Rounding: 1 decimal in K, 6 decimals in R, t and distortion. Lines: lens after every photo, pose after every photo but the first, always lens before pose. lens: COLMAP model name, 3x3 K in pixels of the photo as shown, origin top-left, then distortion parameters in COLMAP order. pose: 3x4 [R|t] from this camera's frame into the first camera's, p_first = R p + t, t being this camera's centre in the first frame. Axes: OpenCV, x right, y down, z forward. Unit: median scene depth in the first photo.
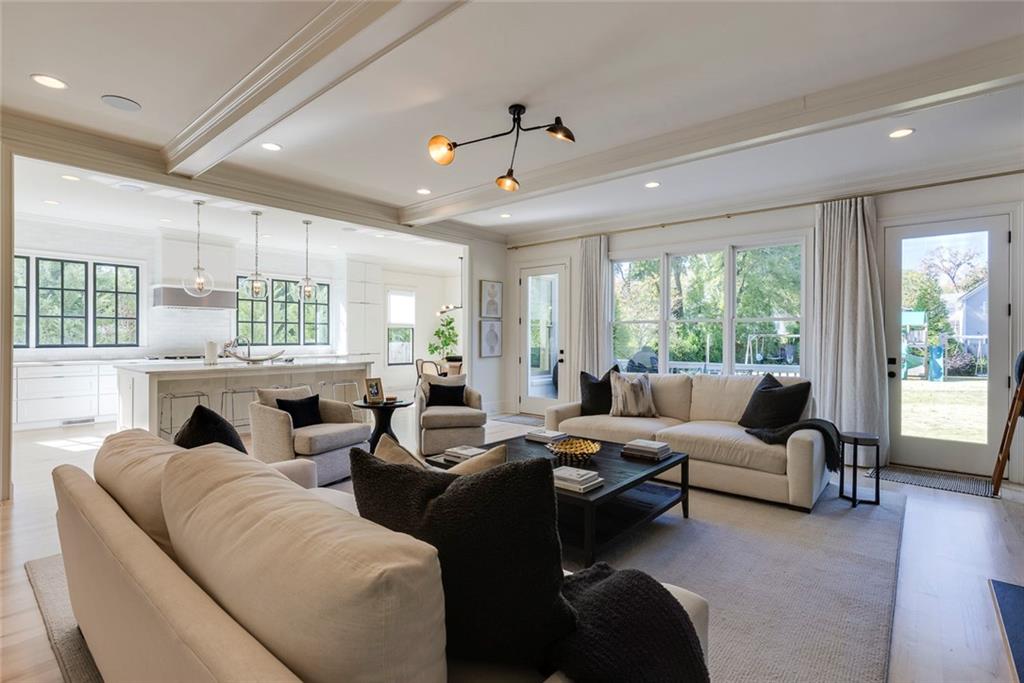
lens RADIAL K [[484.2, 0, 506.2], [0, 484.2, 337.6], [0, 0, 1]] dist [0.014891, 0.000191]
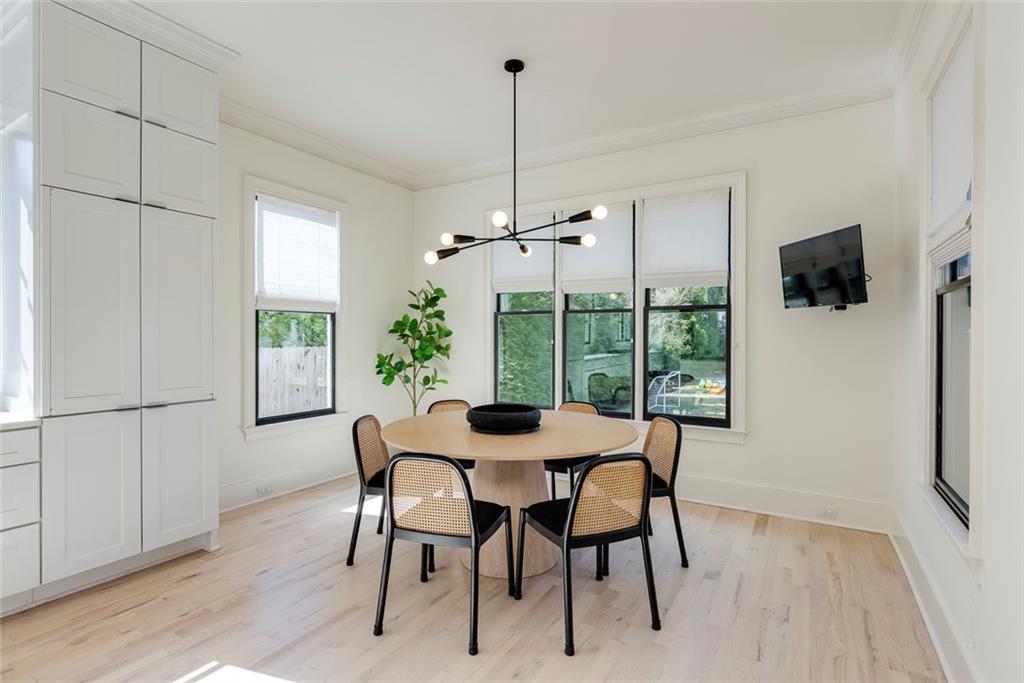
lens RADIAL K [[503.9, 0, 512.4], [0, 503.9, 338.4], [0, 0, 1]] dist [-0.000222, 0.000018]
pose [[0.985708, 0.001091, 0.168462, -0.121729], [-0.002171, 0.999978, 0.006229, -0.003064], [-0.168451, -0.006505, 0.985689, 0.594429]]
